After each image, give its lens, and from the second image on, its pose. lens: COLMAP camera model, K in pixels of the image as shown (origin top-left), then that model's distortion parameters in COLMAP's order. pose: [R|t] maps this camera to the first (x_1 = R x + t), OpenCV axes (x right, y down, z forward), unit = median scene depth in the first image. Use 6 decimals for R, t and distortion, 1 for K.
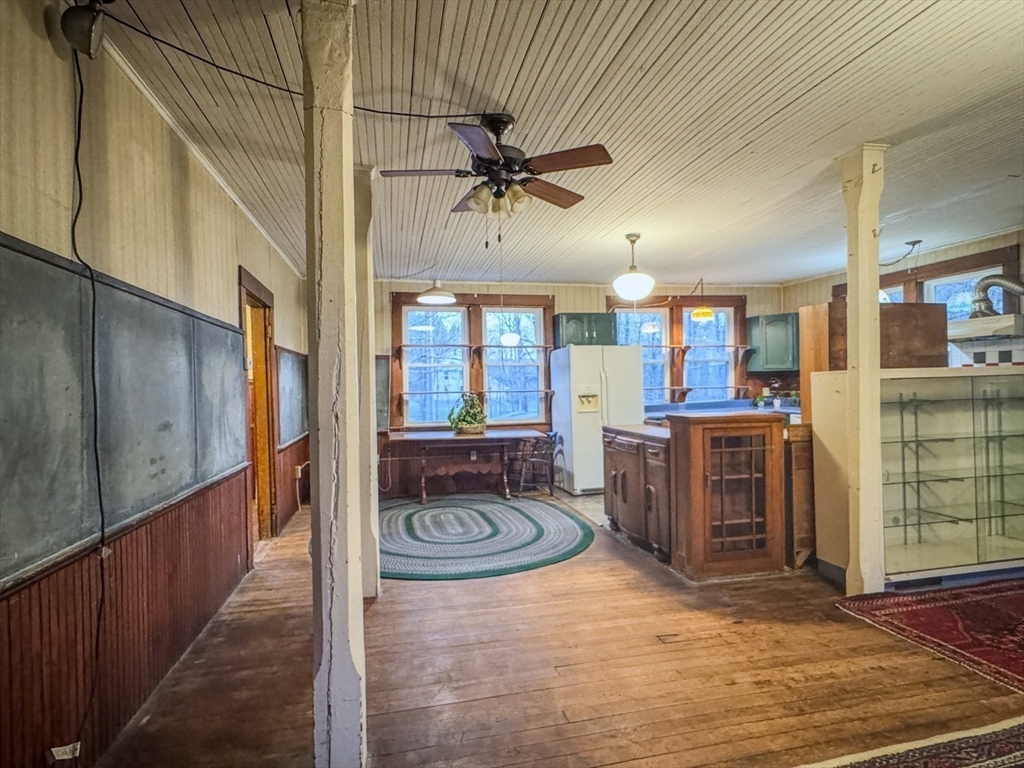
lens RADIAL K [[543.1, 0, 510.9], [0, 543.1, 387.4], [0, 0, 1]] dist [-0.001285, -0.000231]
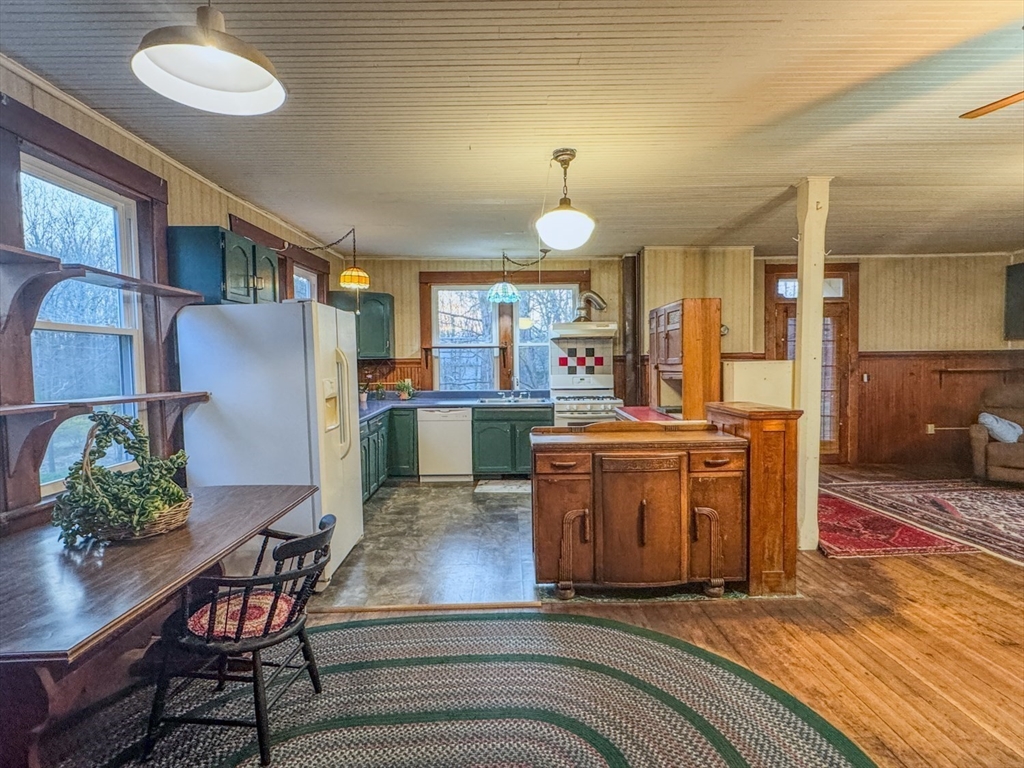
lens RADIAL K [[543.1, 0, 510.9], [0, 543.1, 387.4], [0, 0, 1]] dist [-0.001285, -0.000231]
pose [[0.201725, -0.030581, 0.978965, -0.343610], [0.015371, 0.999488, 0.028054, -0.008193], [-0.979322, 0.009389, 0.202092, 0.706595]]
